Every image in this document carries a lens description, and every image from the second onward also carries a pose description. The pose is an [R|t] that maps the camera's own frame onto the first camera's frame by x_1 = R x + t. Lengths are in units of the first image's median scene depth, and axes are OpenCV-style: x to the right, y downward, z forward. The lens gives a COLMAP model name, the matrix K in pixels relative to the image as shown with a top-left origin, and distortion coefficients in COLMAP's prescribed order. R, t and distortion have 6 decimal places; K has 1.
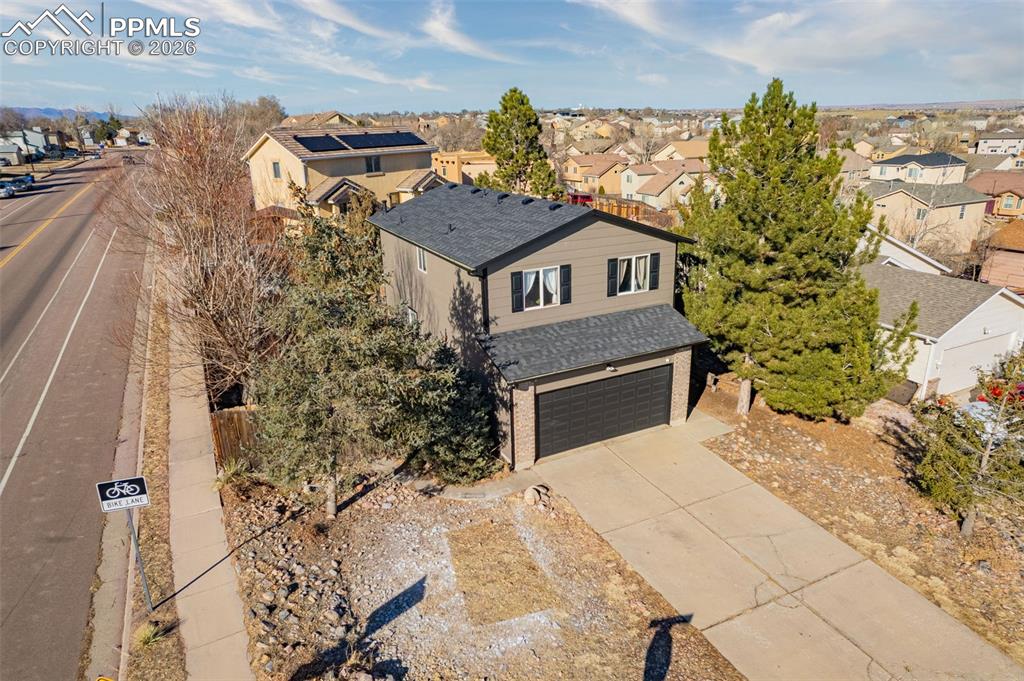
lens RADIAL K [[653.4, 0, 512.0], [0, 653.4, 340.5], [0, 0, 1]] dist [-0.001993, -0.000068]
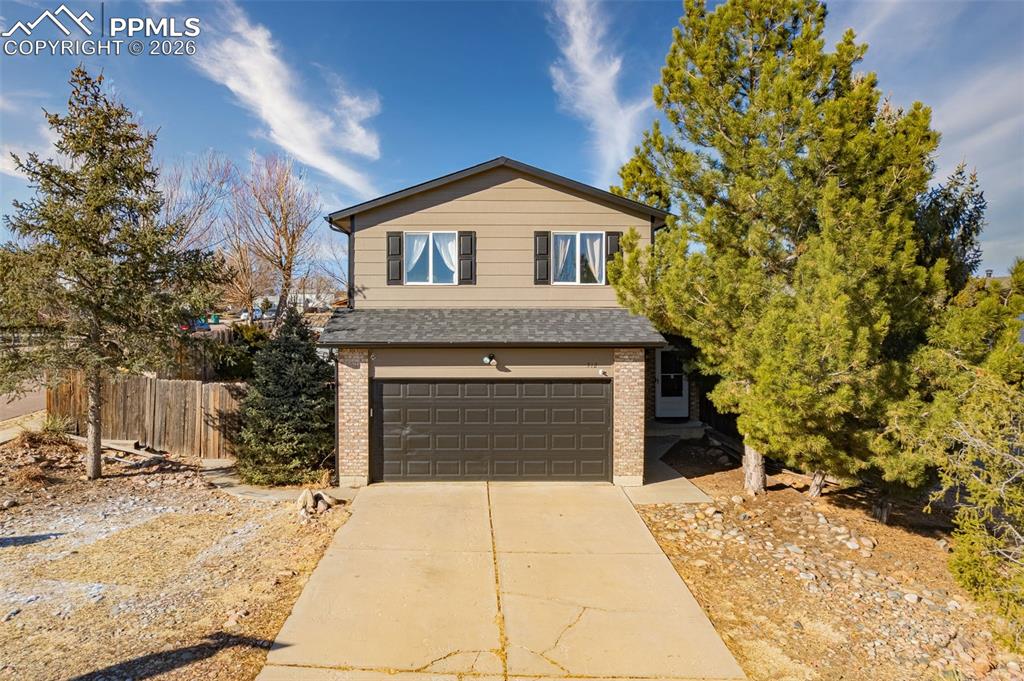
lens RADIAL K [[720.2, 0, 460.8], [0, 720.2, 304.1], [0, 0, 1]] dist [-0.044899, 0.002780]
pose [[0.891616, 0.020774, -0.452315, 0.453765], [-0.164912, 0.945235, -0.281665, 0.200073], [0.421692, 0.325730, 0.846213, 0.315610]]
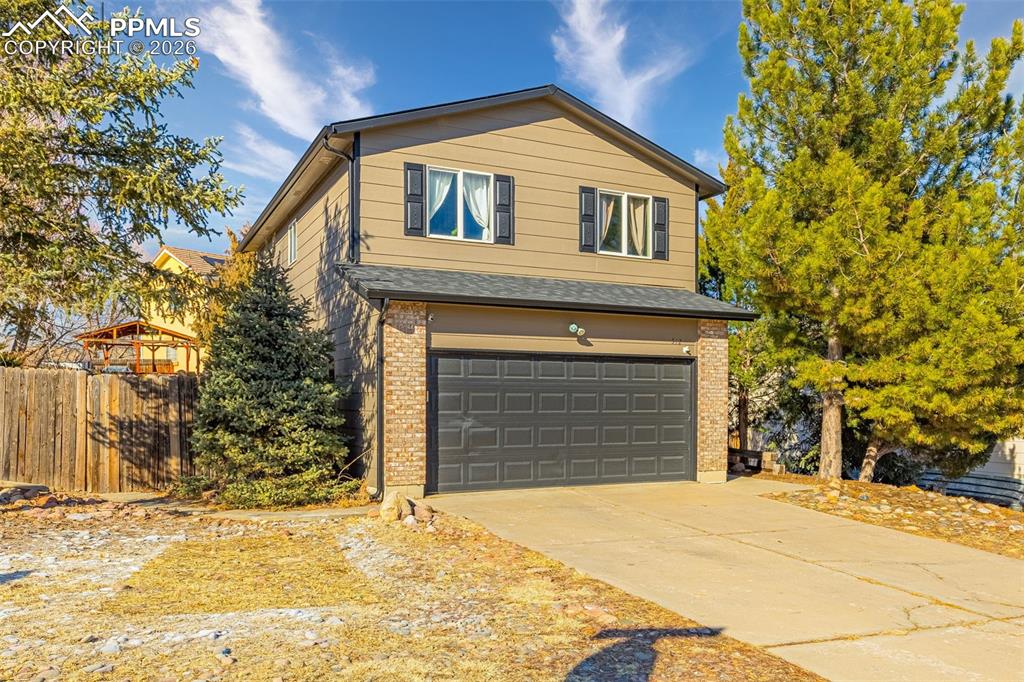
lens RADIAL K [[812.5, 0, 529.5], [0, 812.5, 390.9], [0, 0, 1]] dist [0.004813, -0.001614]
pose [[0.999566, 0.029458, -0.001024, 0.110592], [-0.028190, 0.945245, -0.325141, 0.302900], [-0.008610, 0.325029, 0.945665, 0.370661]]
